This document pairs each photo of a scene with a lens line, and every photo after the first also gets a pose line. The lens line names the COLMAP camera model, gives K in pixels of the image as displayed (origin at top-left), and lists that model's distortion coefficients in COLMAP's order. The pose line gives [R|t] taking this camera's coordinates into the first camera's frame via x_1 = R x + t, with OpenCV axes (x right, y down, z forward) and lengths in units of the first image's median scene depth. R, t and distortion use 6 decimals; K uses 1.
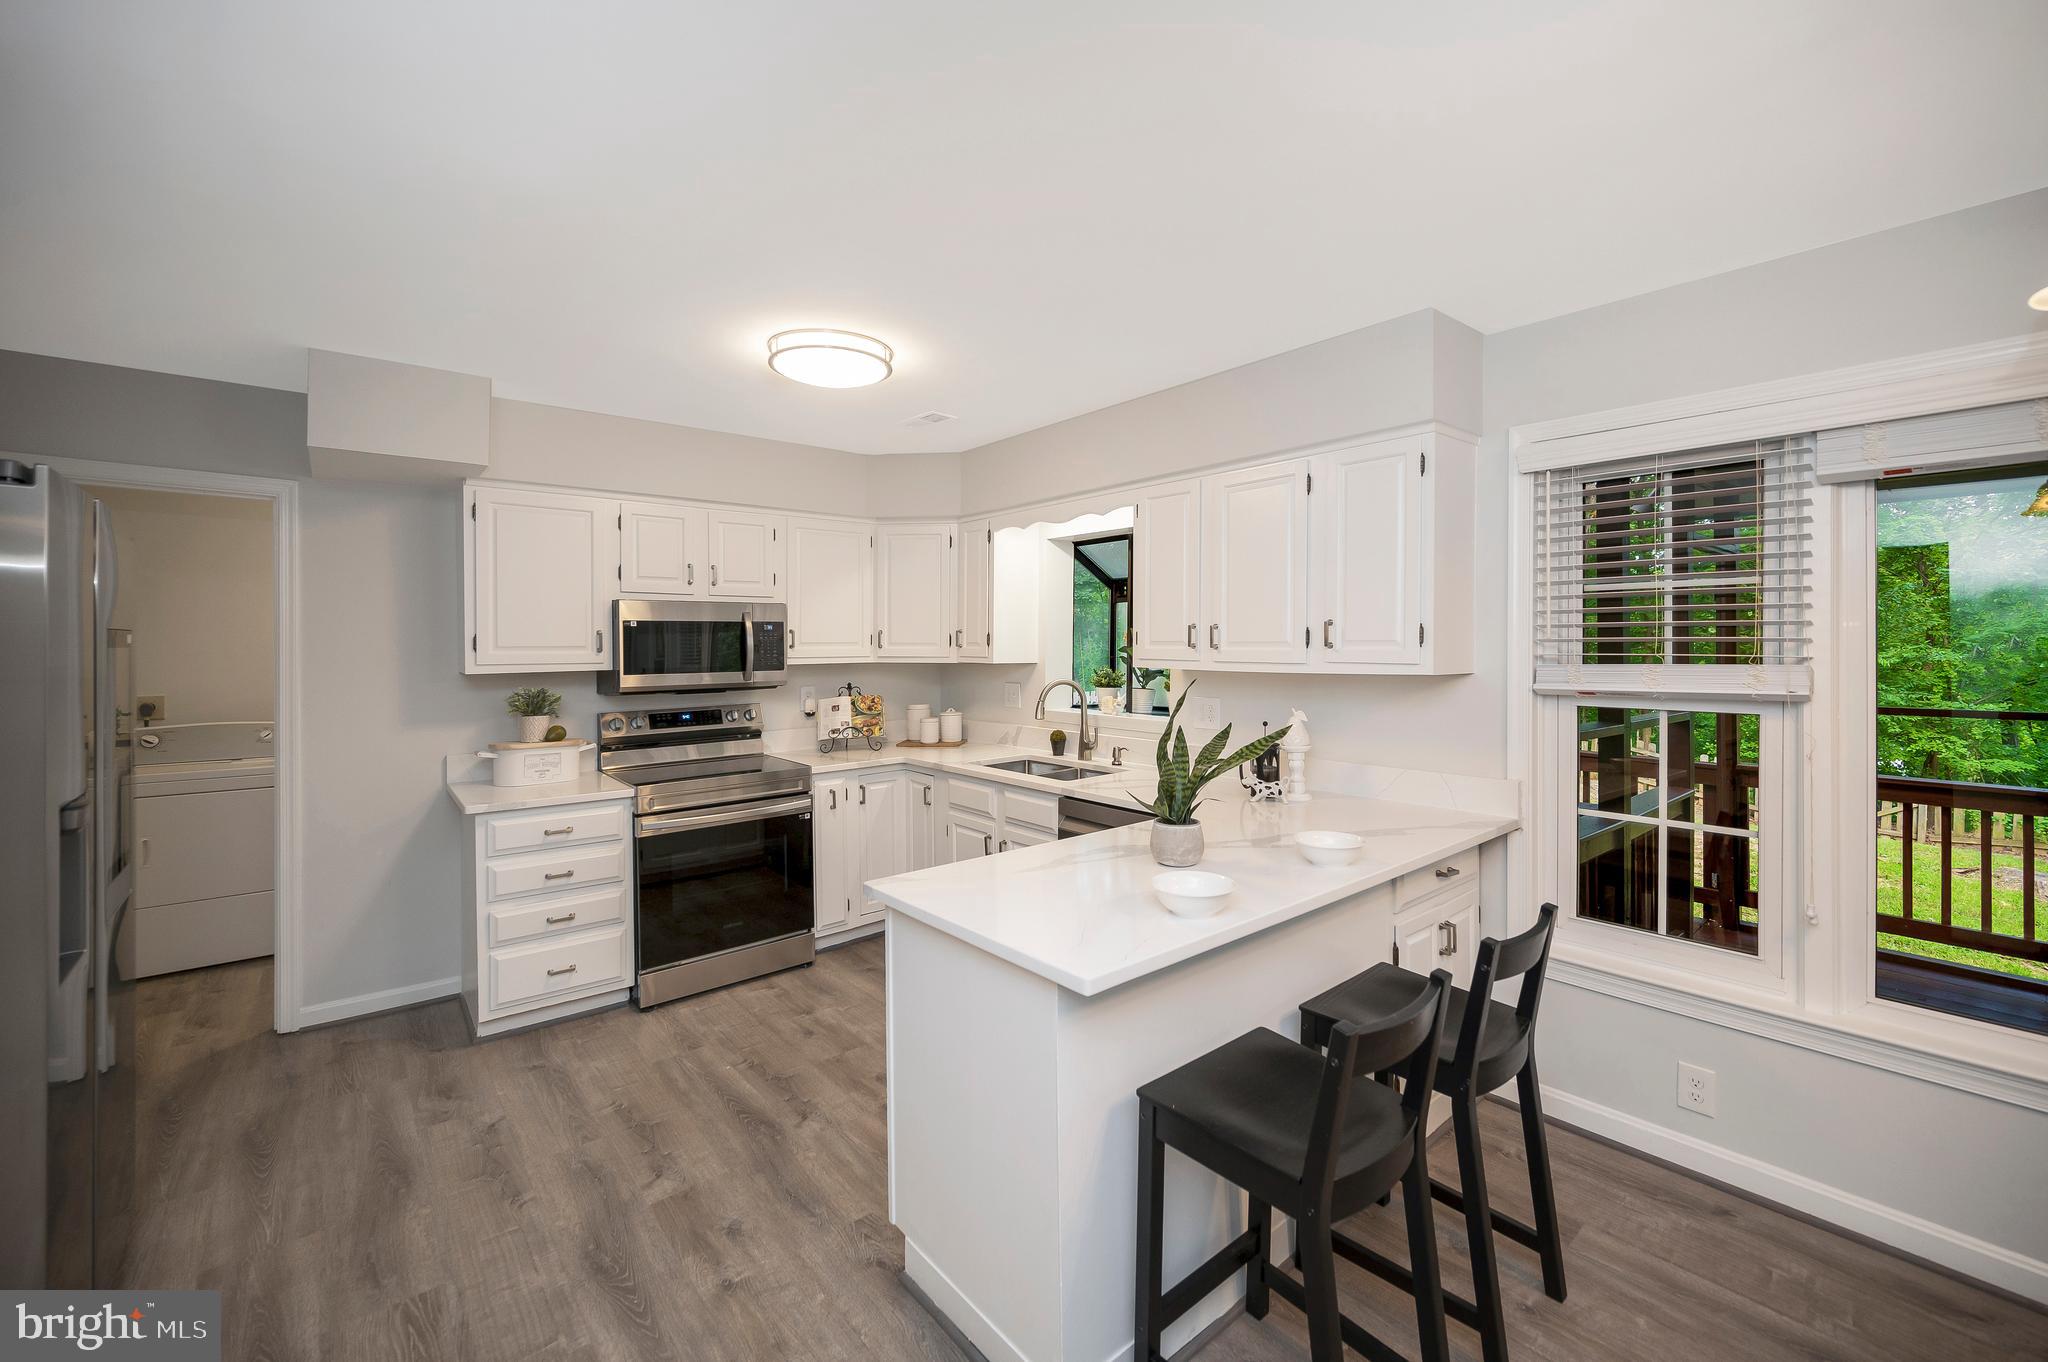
lens RADIAL K [[846.1, 0, 1014.8], [0, 846.1, 639.9], [0, 0, 1]] dist [-0.003884, -0.000001]
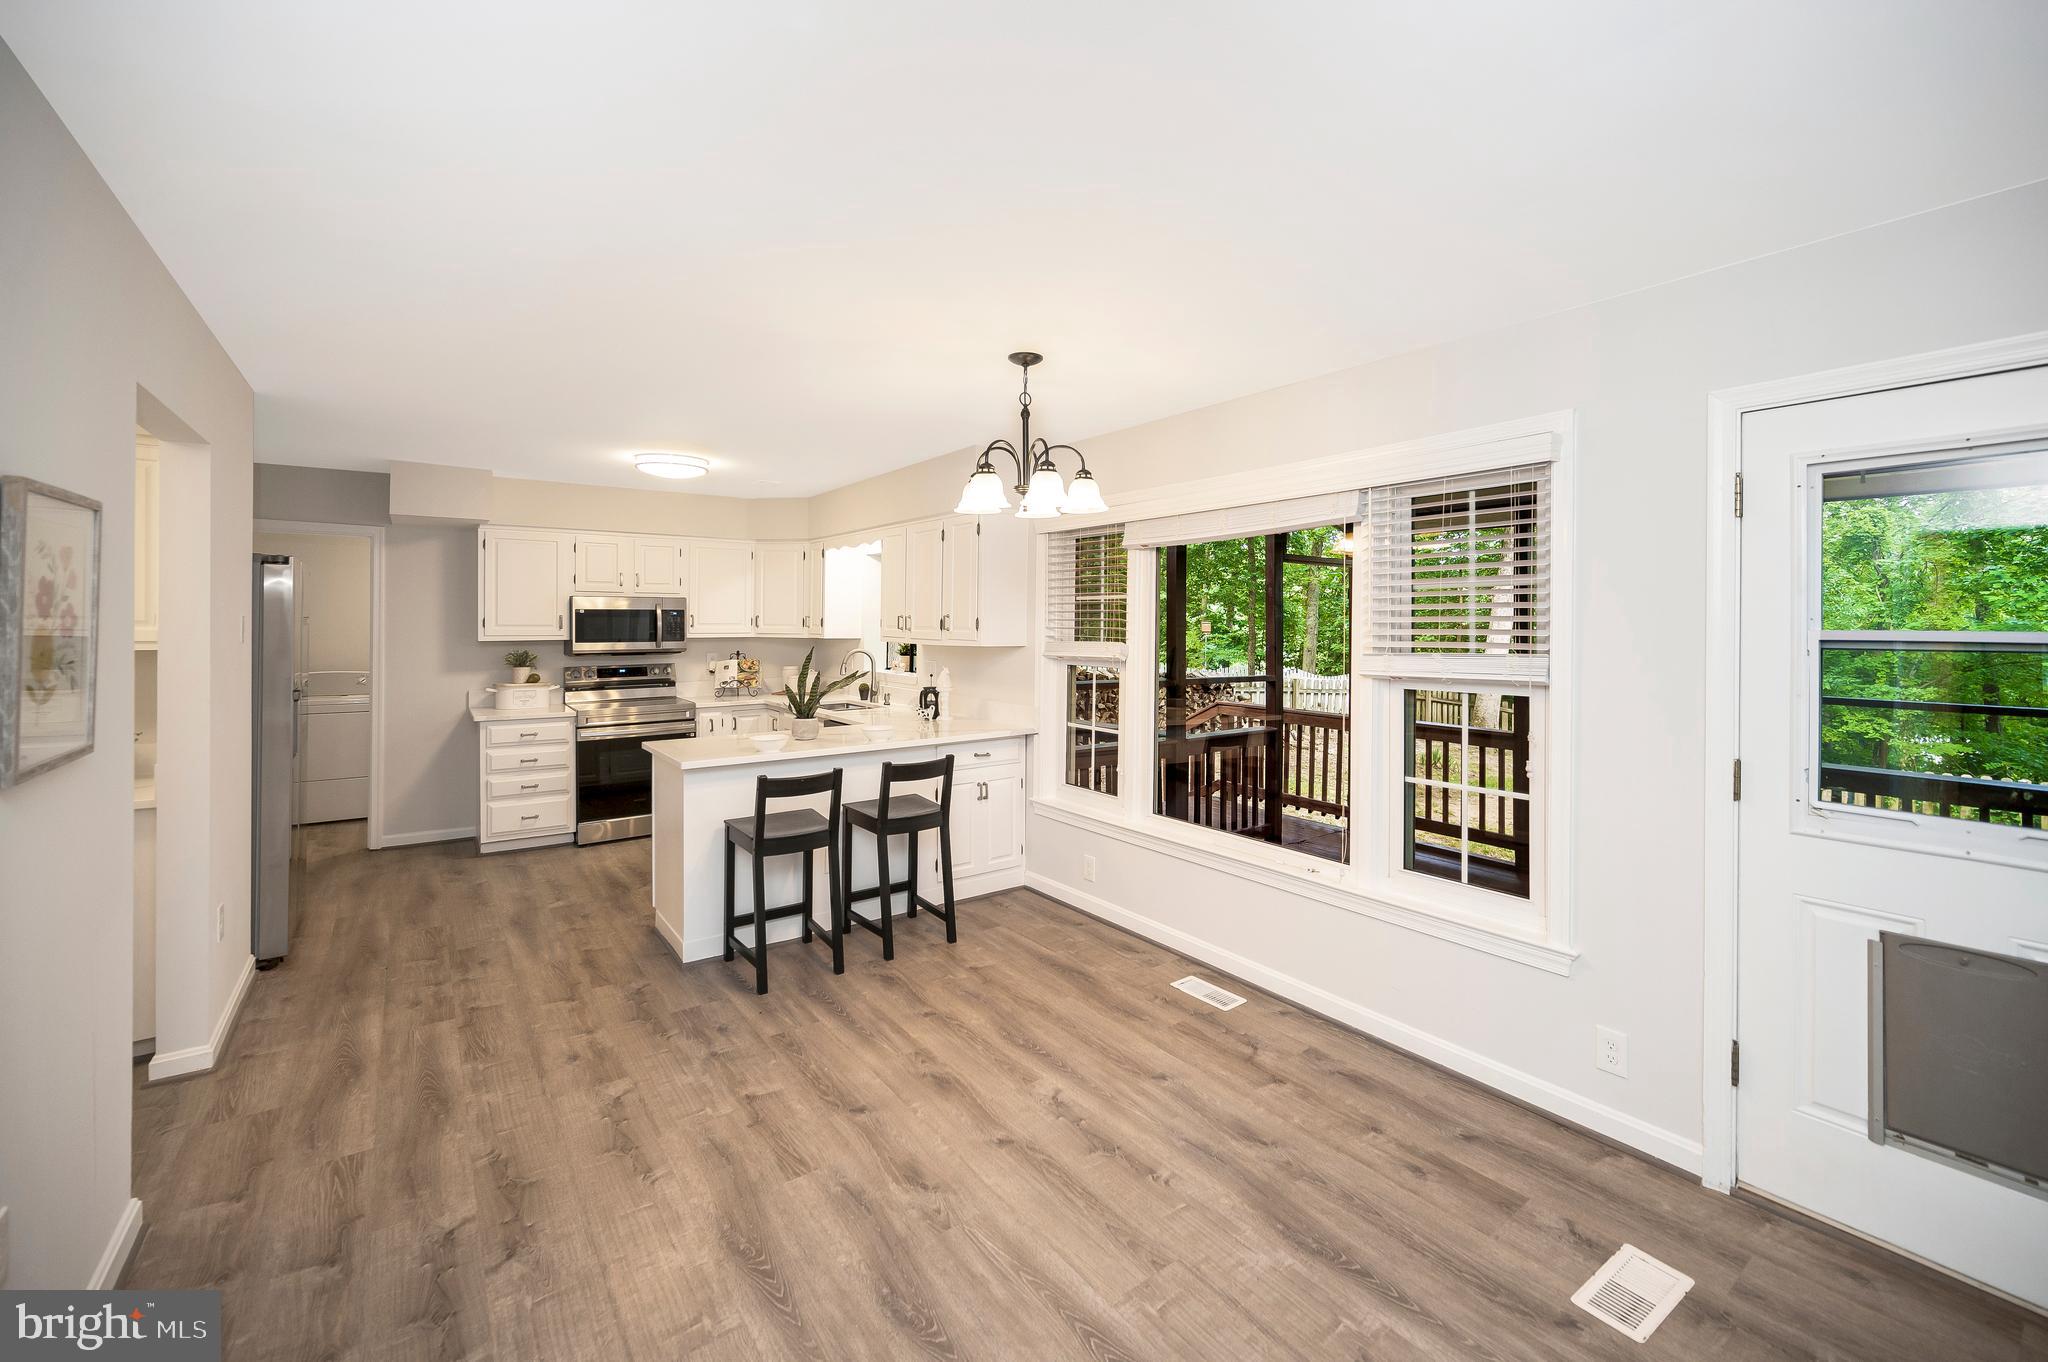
lens RADIAL K [[846.1, 0, 1018.8], [0, 846.1, 617.2], [0, 0, 1]] dist [-0.003884, -0.000001]
pose [[0.998125, 0.009060, -0.060541, 0.444043], [-0.009102, 0.999958, -0.000422, -0.013518], [0.060535, 0.000972, 0.998166, -0.518682]]
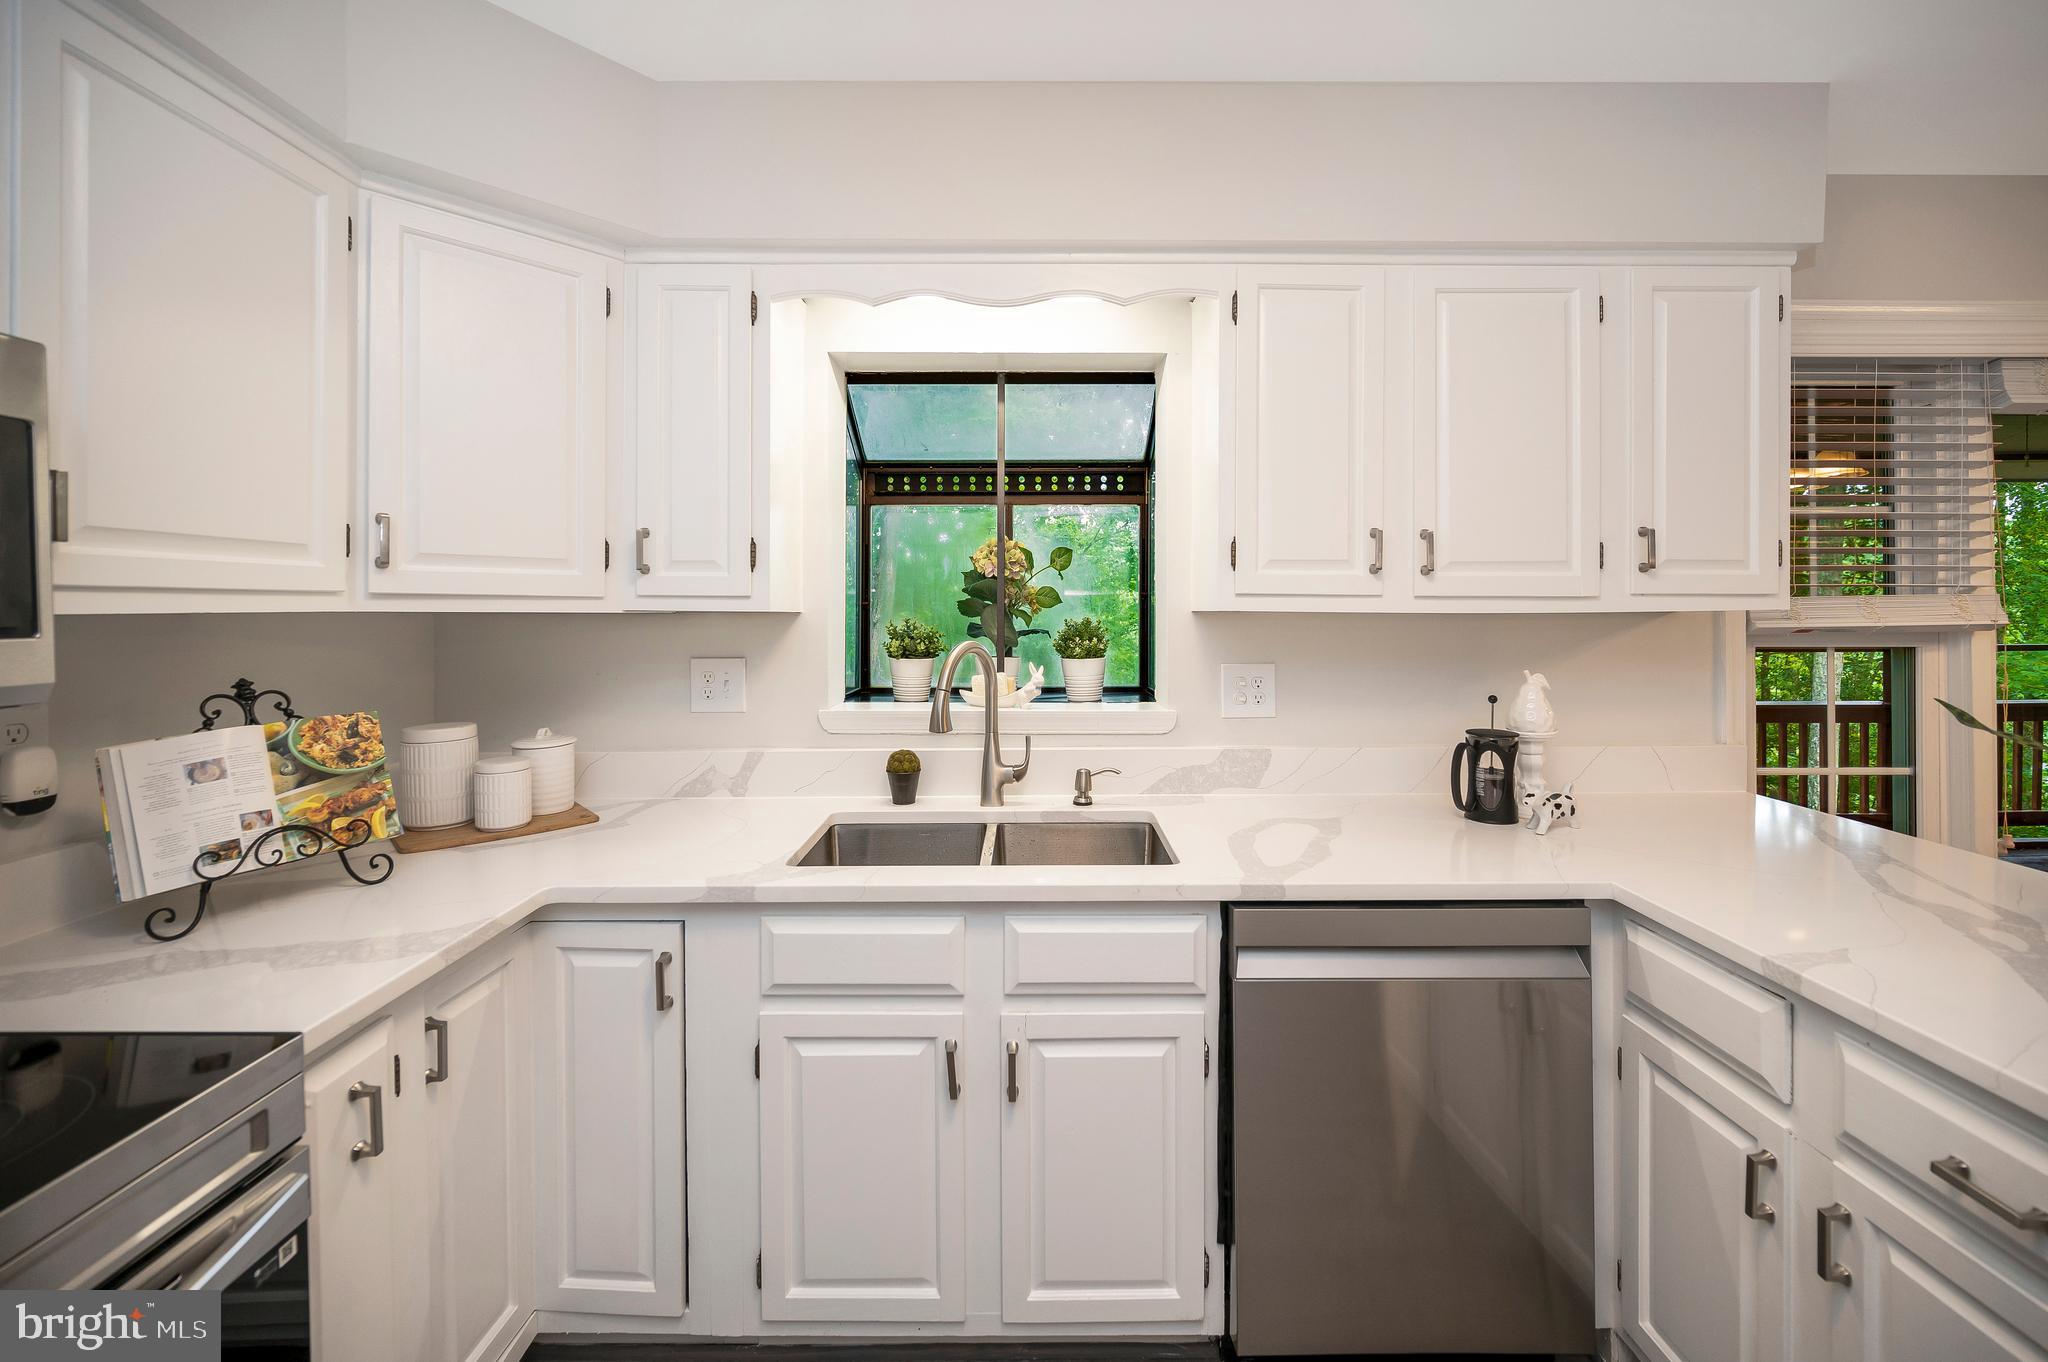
lens RADIAL K [[846.1, 0, 1030.4], [0, 846.1, 617.3], [0, 0, 1]] dist [-0.003884, -0.000001]
pose [[0.621781, -0.003131, 0.783185, -0.294736], [-0.004373, 0.999963, 0.007470, 0.028693], [-0.783179, -0.008070, 0.621744, 0.682024]]
